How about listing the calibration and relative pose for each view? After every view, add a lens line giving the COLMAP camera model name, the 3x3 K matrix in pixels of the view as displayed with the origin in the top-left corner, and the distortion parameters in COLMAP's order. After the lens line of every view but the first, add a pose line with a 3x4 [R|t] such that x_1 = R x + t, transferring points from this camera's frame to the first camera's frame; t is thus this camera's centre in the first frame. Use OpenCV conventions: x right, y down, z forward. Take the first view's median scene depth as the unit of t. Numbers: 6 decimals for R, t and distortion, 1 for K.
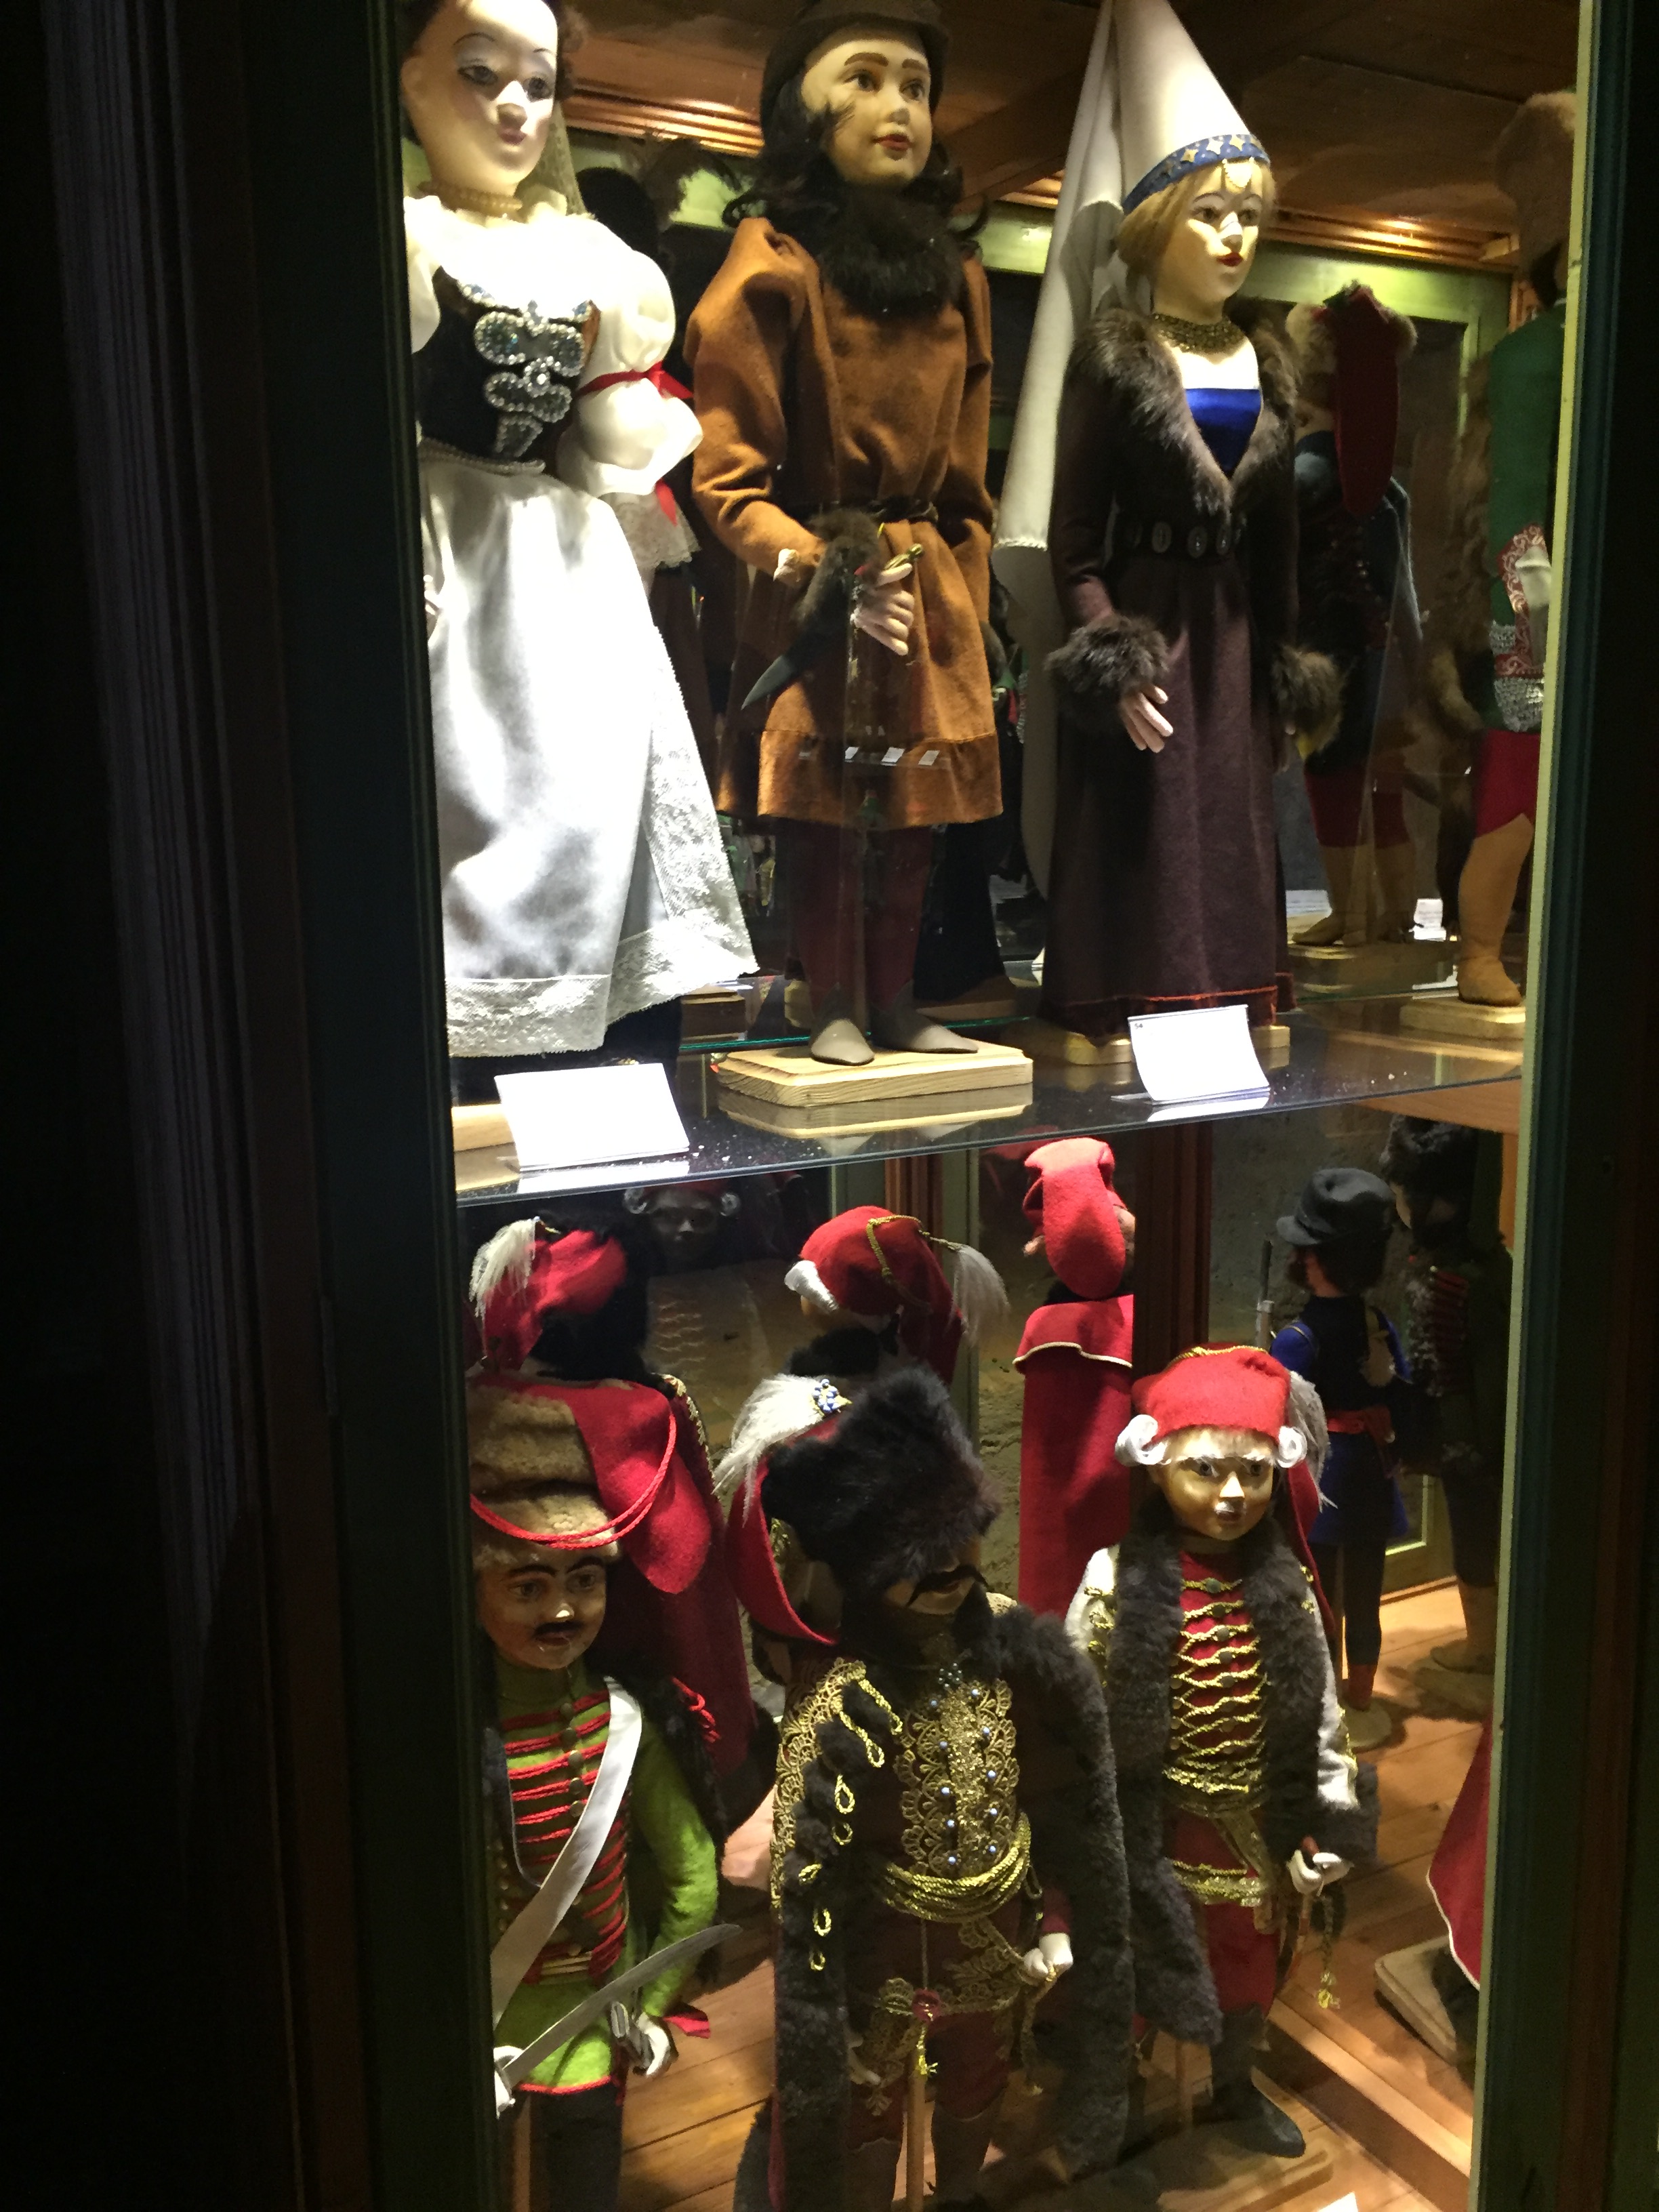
lens RADIAL K [[1885.5, 0, 829.5], [0, 1885.5, 1100.9], [0, 0, 1]] dist [0.081546, -0.109034]
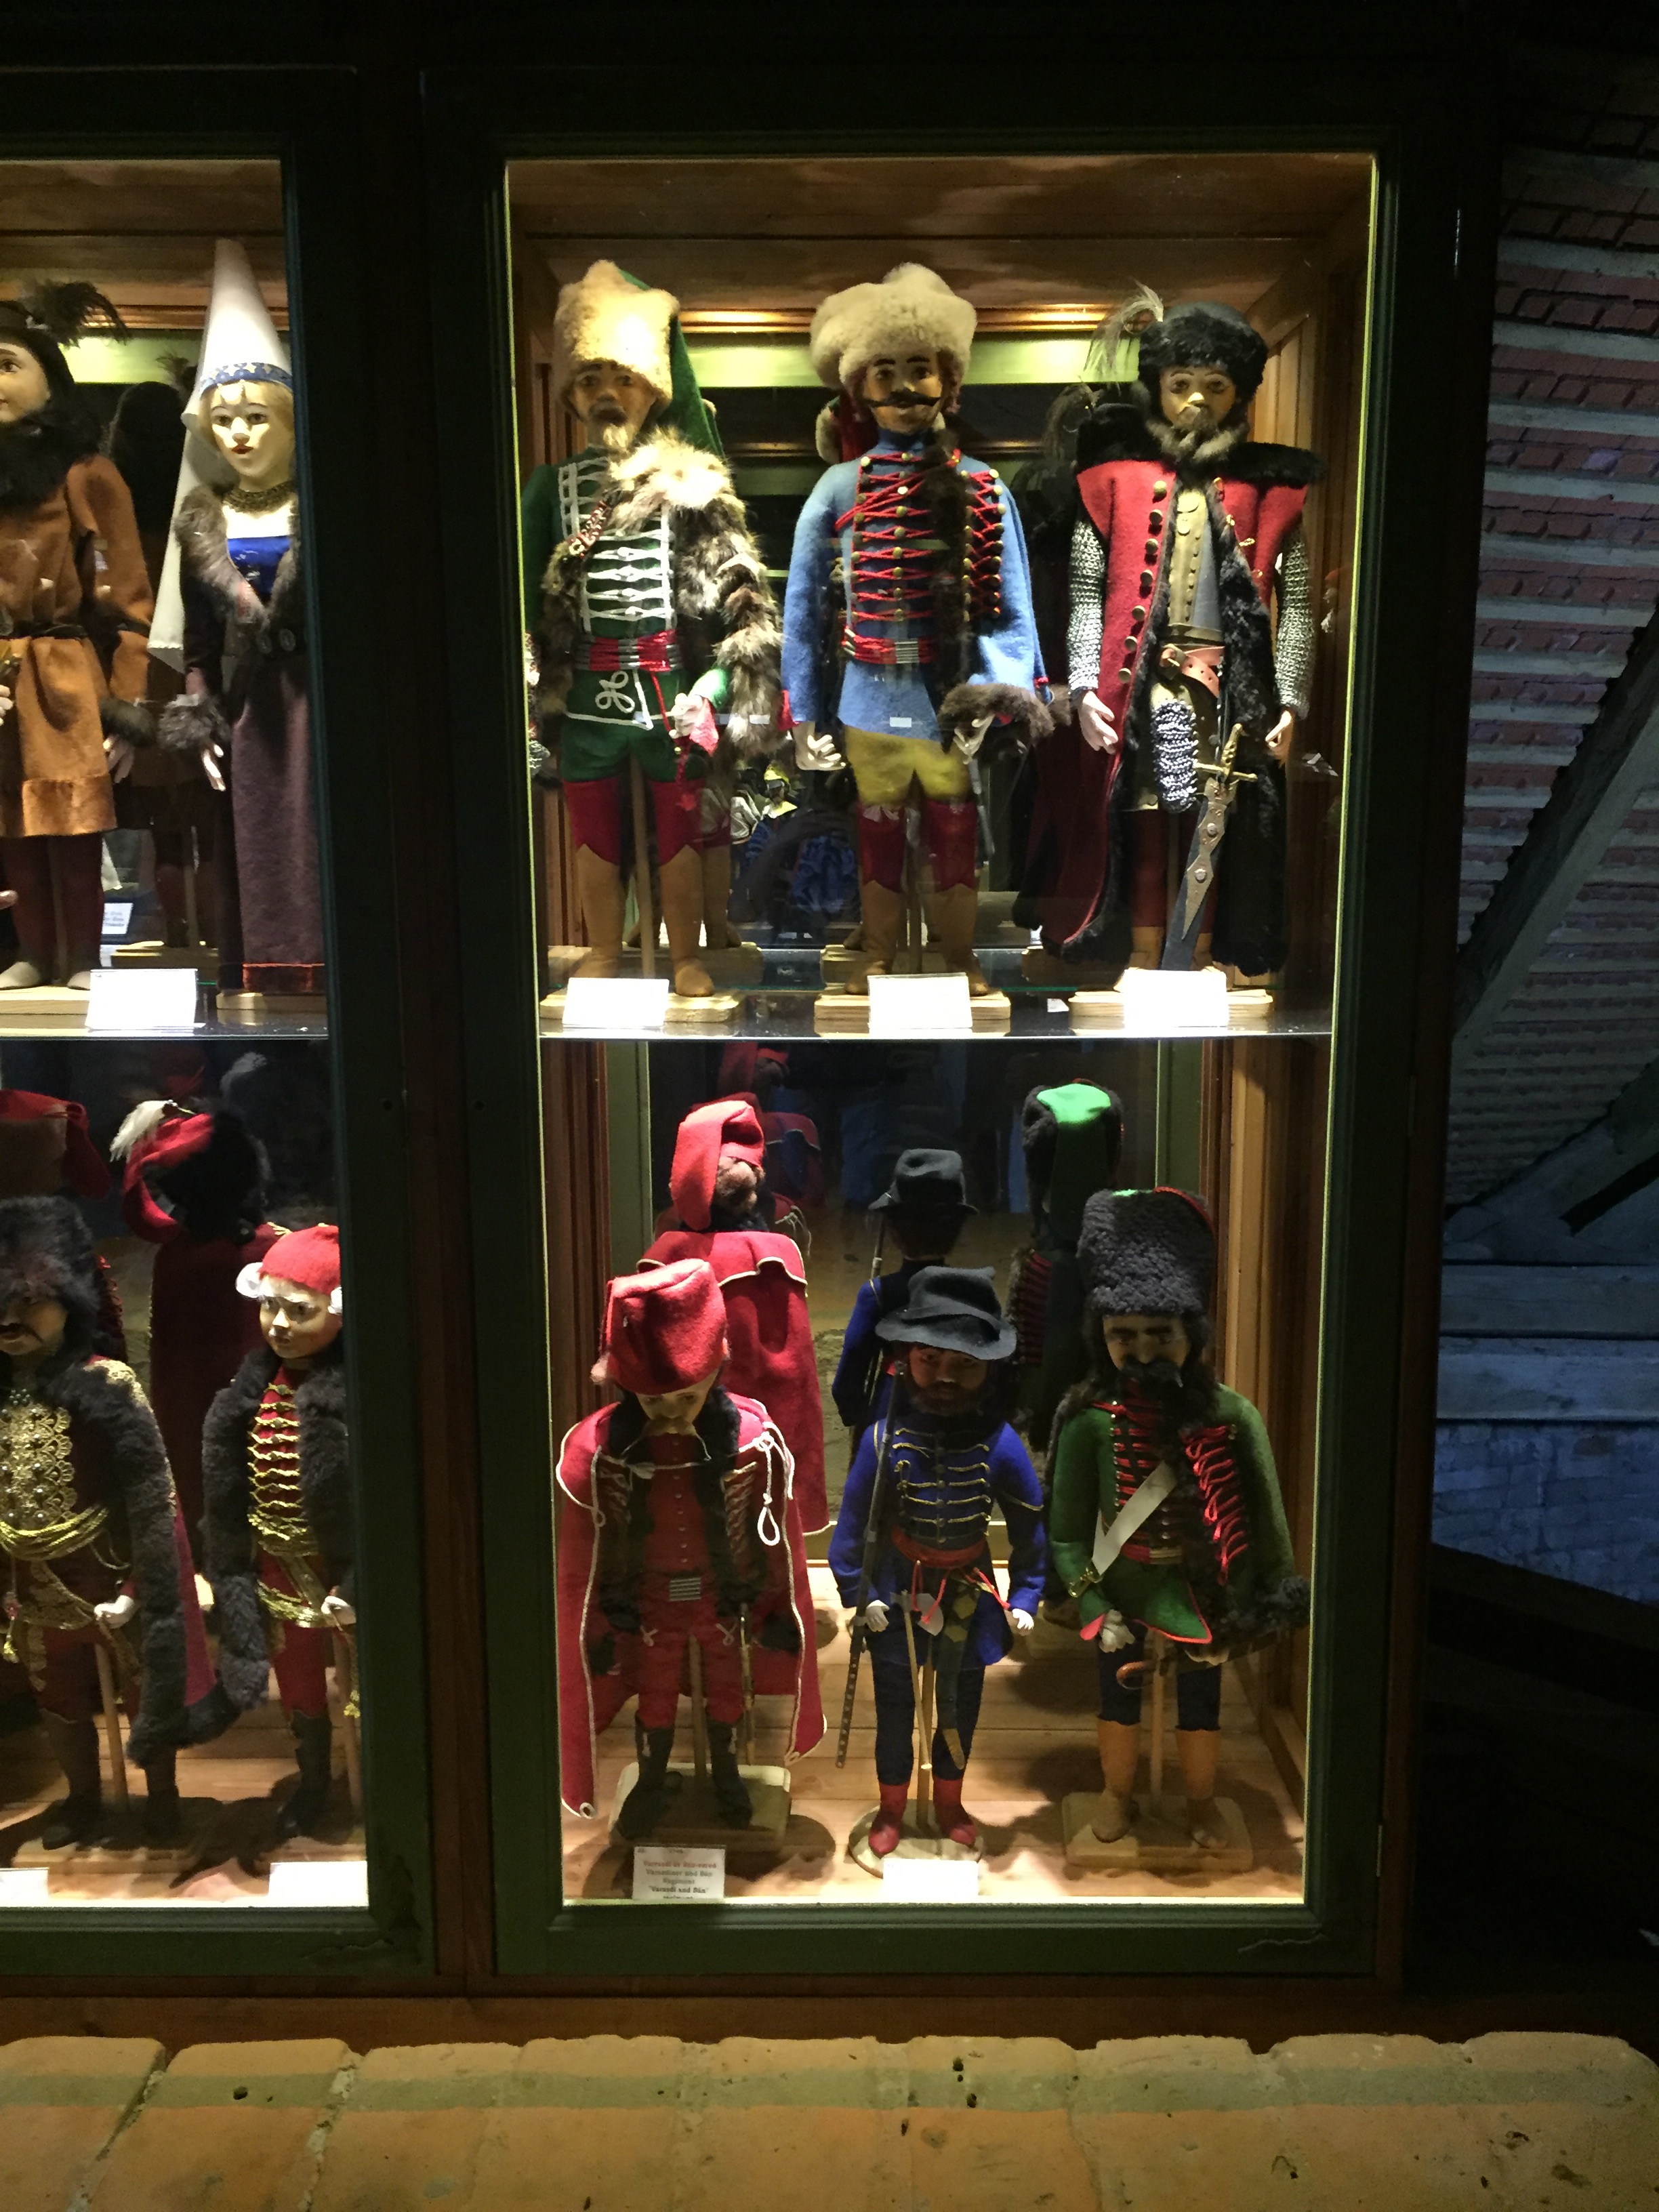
lens RADIAL K [[1885.5, 0, 833.9], [0, 1885.5, 1109.4], [0, 0, 1]] dist [0.081546, -0.109034]
pose [[0.881273, 0.099179, -0.462084, 1.273285], [-0.094151, 0.994977, 0.033994, -0.037700], [0.463134, 0.013548, 0.886185, -0.053922]]
